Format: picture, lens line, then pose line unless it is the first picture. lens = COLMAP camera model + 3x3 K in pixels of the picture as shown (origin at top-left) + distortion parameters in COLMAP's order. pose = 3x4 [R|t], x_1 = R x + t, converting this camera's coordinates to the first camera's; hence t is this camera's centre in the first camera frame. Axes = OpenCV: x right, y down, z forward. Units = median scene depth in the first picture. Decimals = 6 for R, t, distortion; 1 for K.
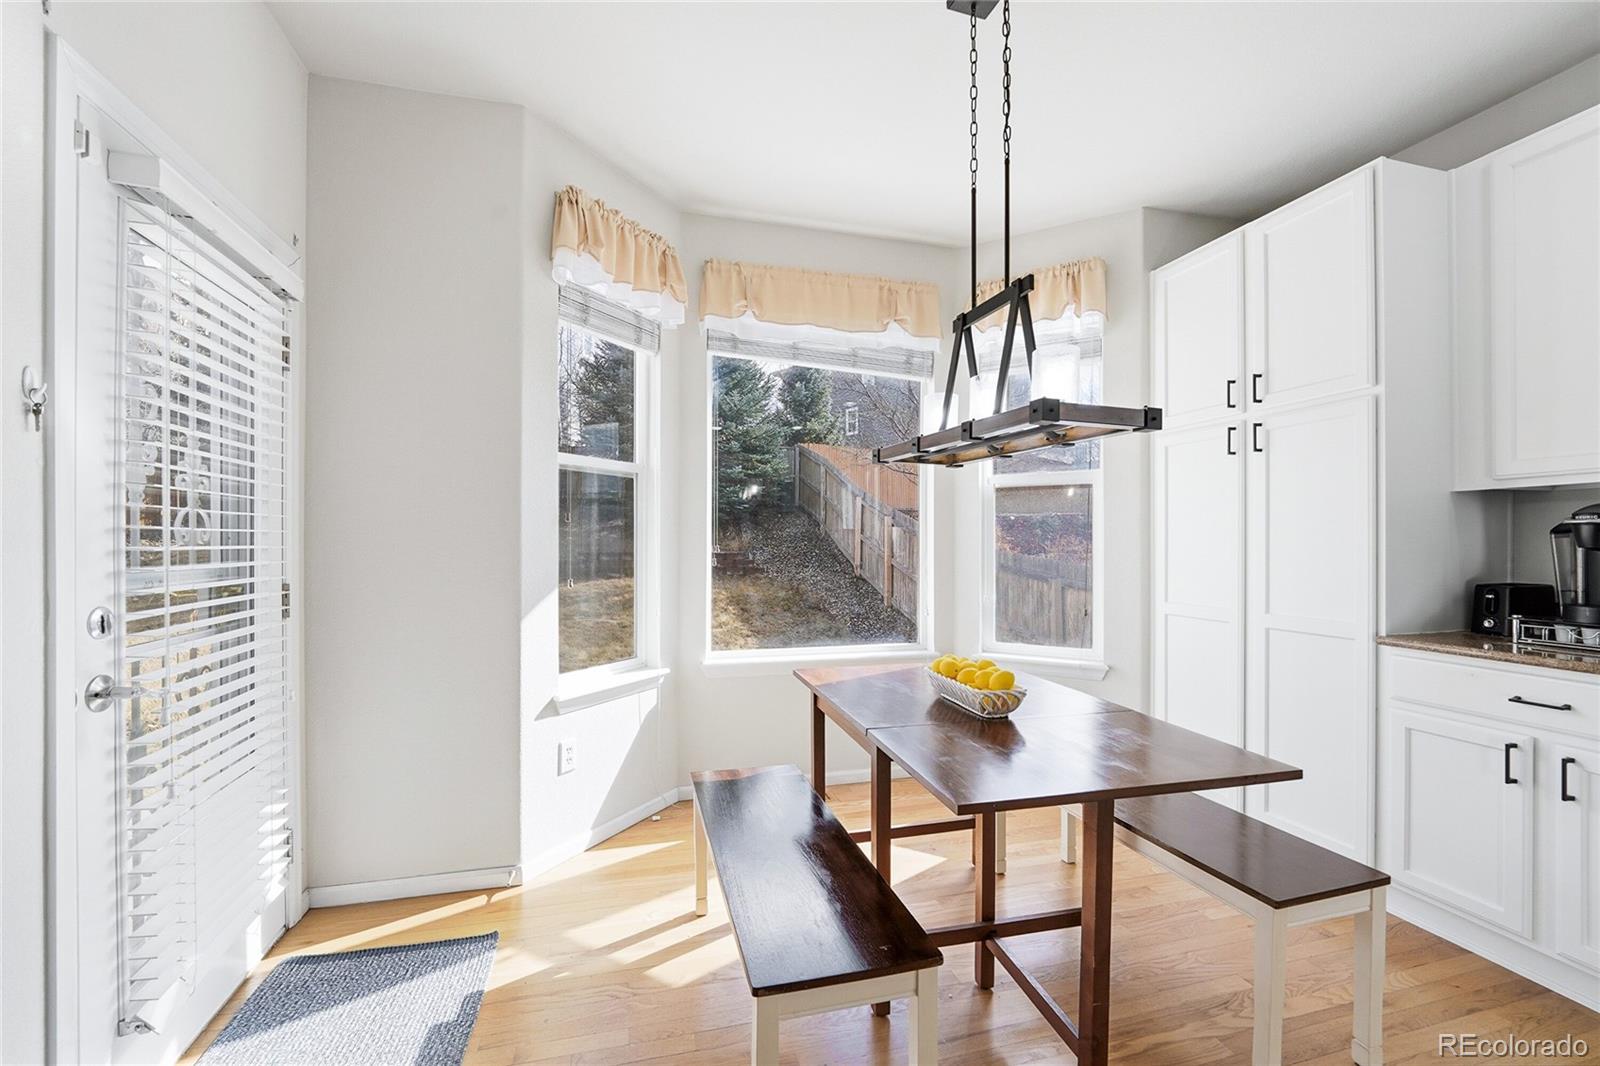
lens RADIAL K [[651.8, 0, 792.7], [0, 651.8, 538.8], [0, 0, 1]] dist [-0.009304, -0.001427]
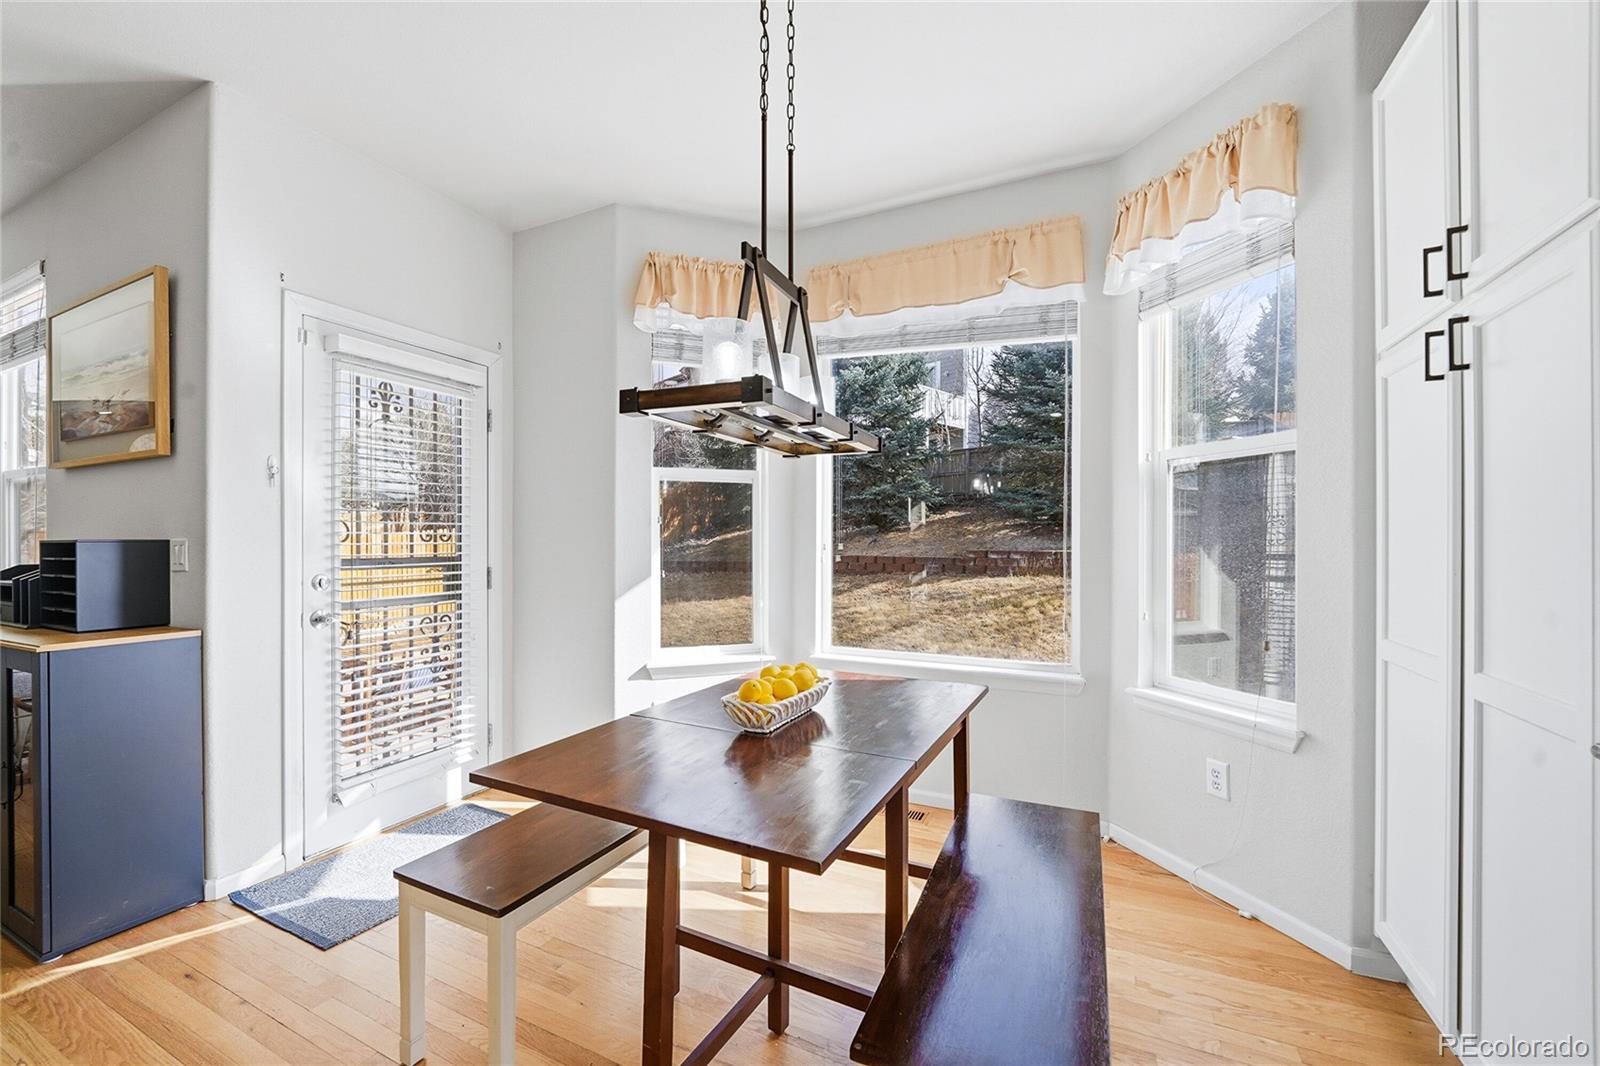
lens RADIAL K [[651.8, 0, 796.7], [0, 651.8, 536.9], [0, 0, 1]] dist [-0.009304, -0.001427]
pose [[0.756382, -0.005049, -0.654111, 0.543151], [0.005797, 0.999983, -0.001016, 0.000867], [0.654105, -0.003023, 0.756398, 0.197174]]
